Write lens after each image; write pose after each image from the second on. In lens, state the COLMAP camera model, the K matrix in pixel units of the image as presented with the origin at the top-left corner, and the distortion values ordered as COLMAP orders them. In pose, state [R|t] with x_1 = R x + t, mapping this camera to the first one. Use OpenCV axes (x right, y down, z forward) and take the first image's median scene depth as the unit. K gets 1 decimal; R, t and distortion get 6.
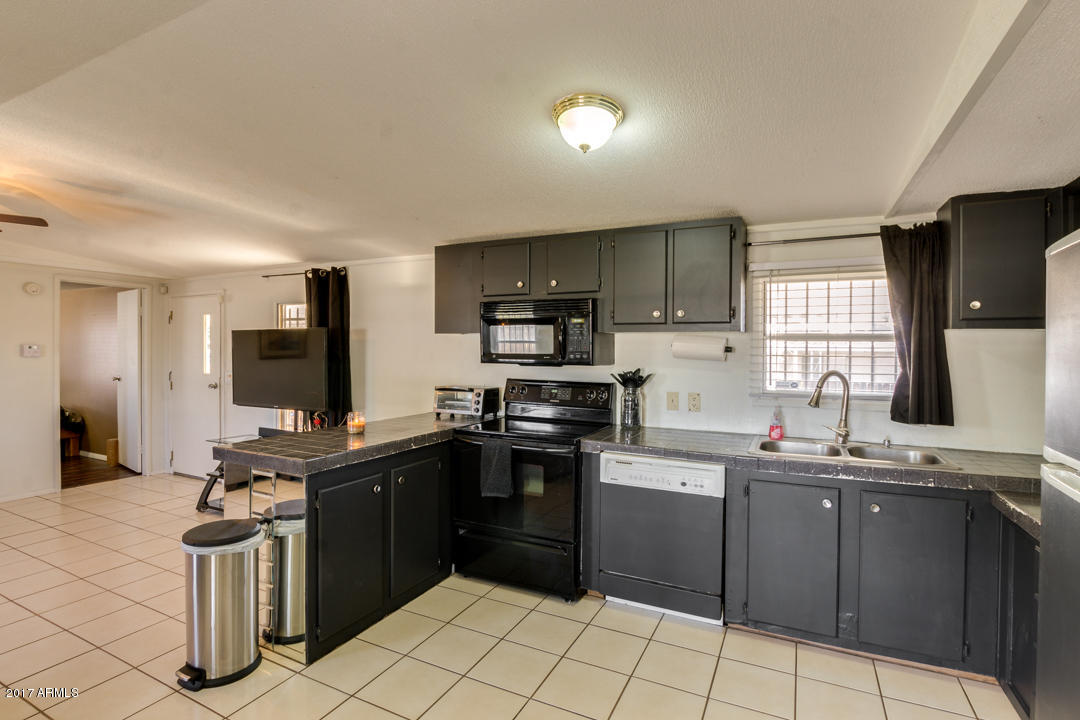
lens RADIAL K [[504.9, 0, 554.9], [0, 504.9, 348.7], [0, 0, 1]] dist [-0.024773, 0.000947]
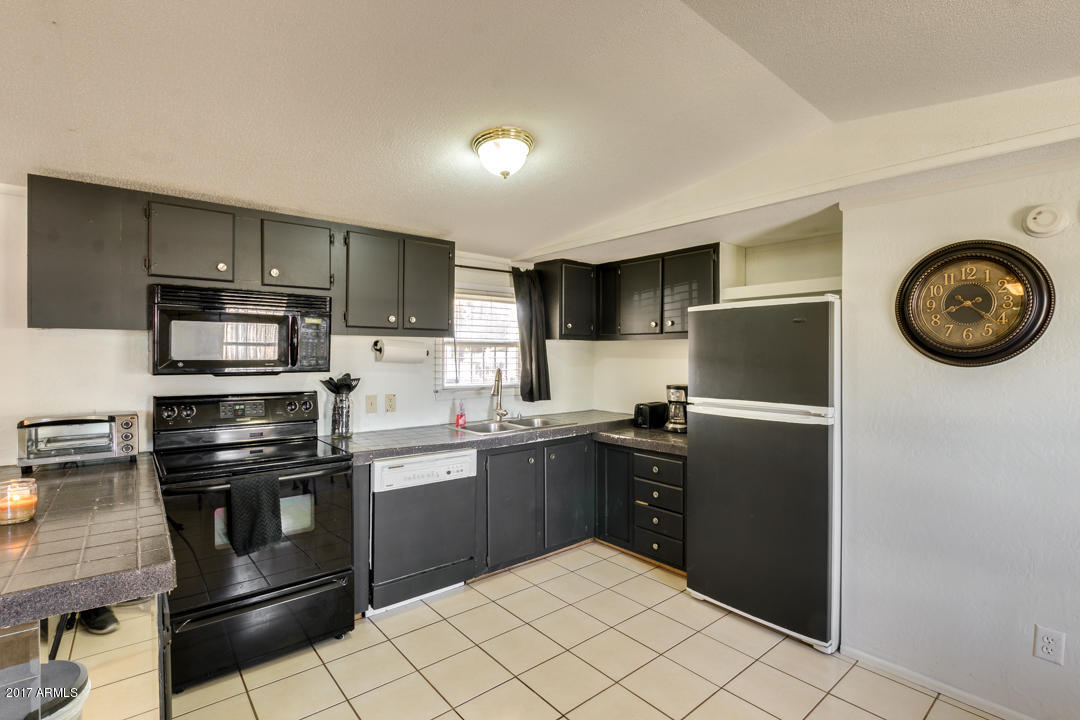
lens RADIAL K [[504.9, 0, 539.9], [0, 504.9, 353.9], [0, 0, 1]] dist [-0.024773, 0.000947]
pose [[0.423048, -0.006989, 0.906080, -0.494982], [0.000384, 0.999972, 0.007533, -0.004444], [-0.906107, -0.002839, 0.423039, 0.244034]]
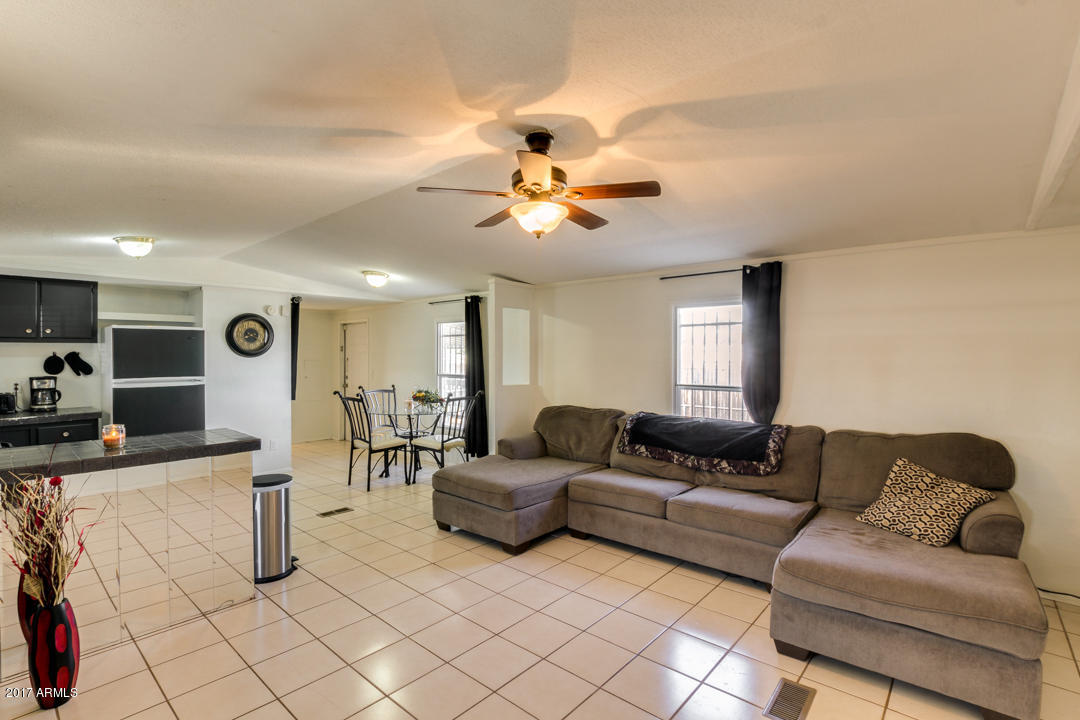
lens RADIAL K [[504.9, 0, 534.1], [0, 504.9, 359.8], [0, 0, 1]] dist [-0.024773, 0.000947]
pose [[-0.960900, -0.011122, 0.276671, -1.082851], [-0.007100, 0.999854, 0.015533, -0.009585], [-0.276803, 0.012961, -0.960839, 1.304169]]
